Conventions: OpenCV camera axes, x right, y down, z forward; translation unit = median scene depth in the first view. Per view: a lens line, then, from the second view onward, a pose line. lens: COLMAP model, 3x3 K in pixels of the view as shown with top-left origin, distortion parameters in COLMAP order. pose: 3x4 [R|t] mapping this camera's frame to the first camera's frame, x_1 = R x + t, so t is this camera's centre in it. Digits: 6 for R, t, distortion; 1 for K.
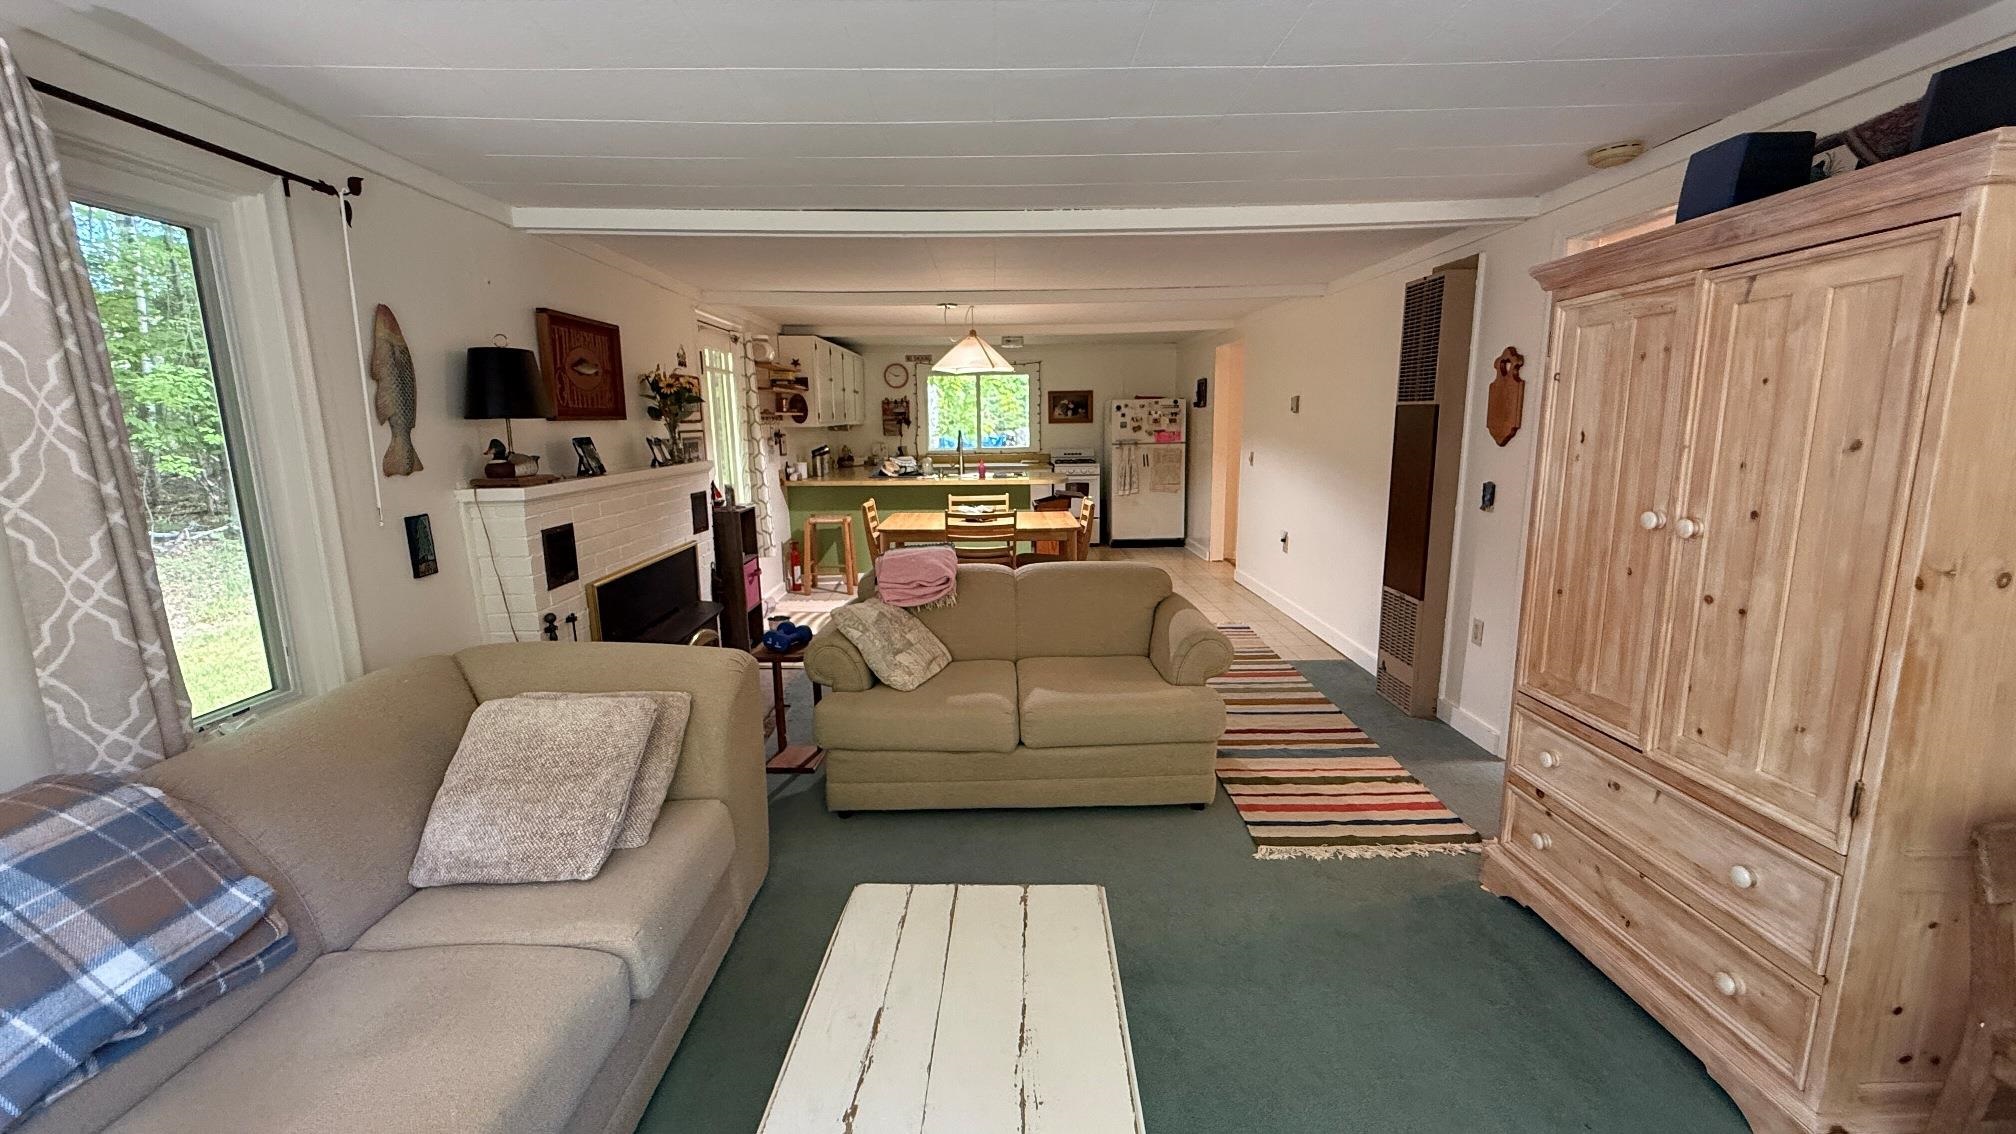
lens RADIAL K [[802.0, 0, 1013.4], [0, 802.0, 565.7], [0, 0, 1]] dist [-0.001003, 0.000024]
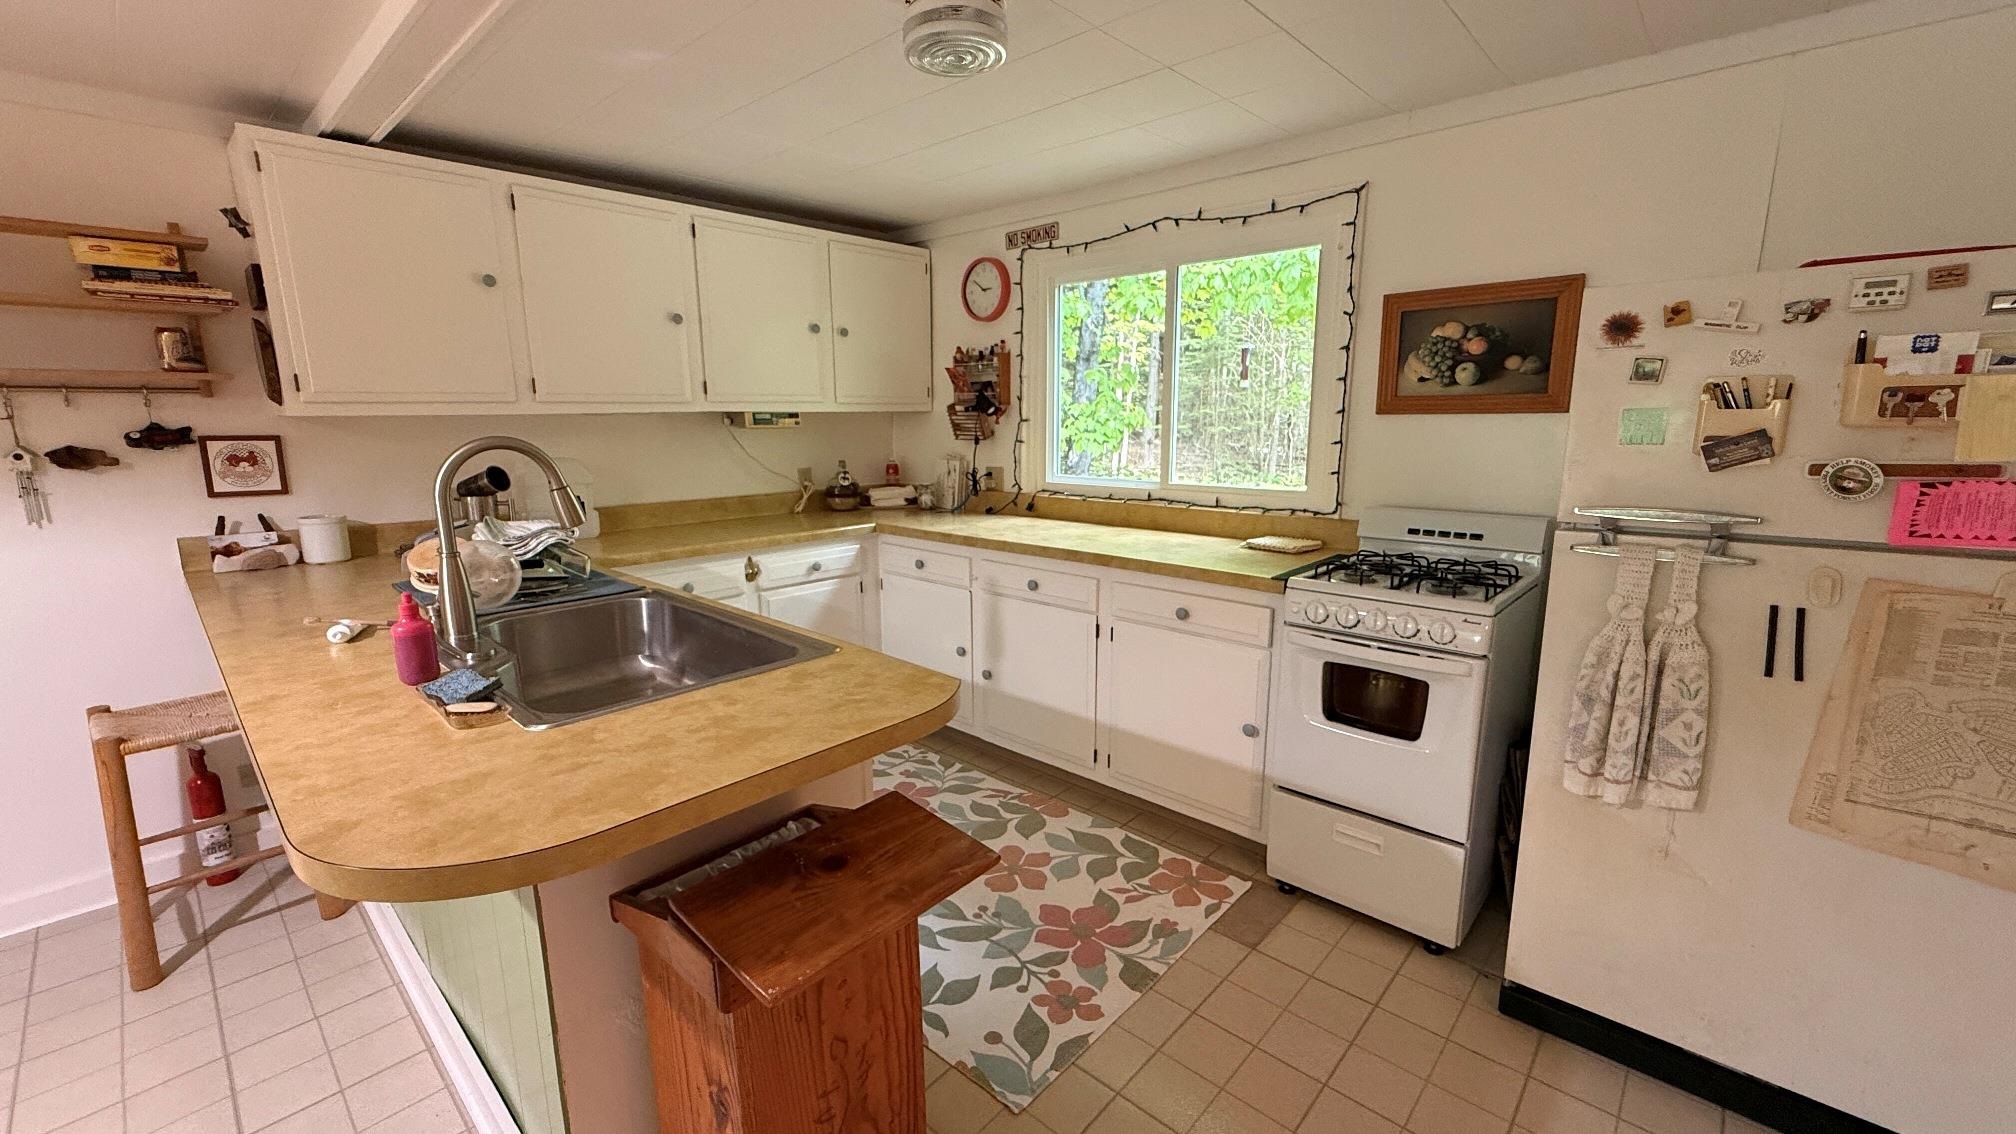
lens RADIAL K [[802.0, 0, 1007.9], [0, 802.0, 576.0], [0, 0, 1]] dist [-0.001003, 0.000024]
pose [[0.733075, 0.142503, -0.665051, 0.145372], [-0.124733, 0.989389, 0.074509, -0.128258], [0.668612, 0.028333, 0.743071, 0.718844]]
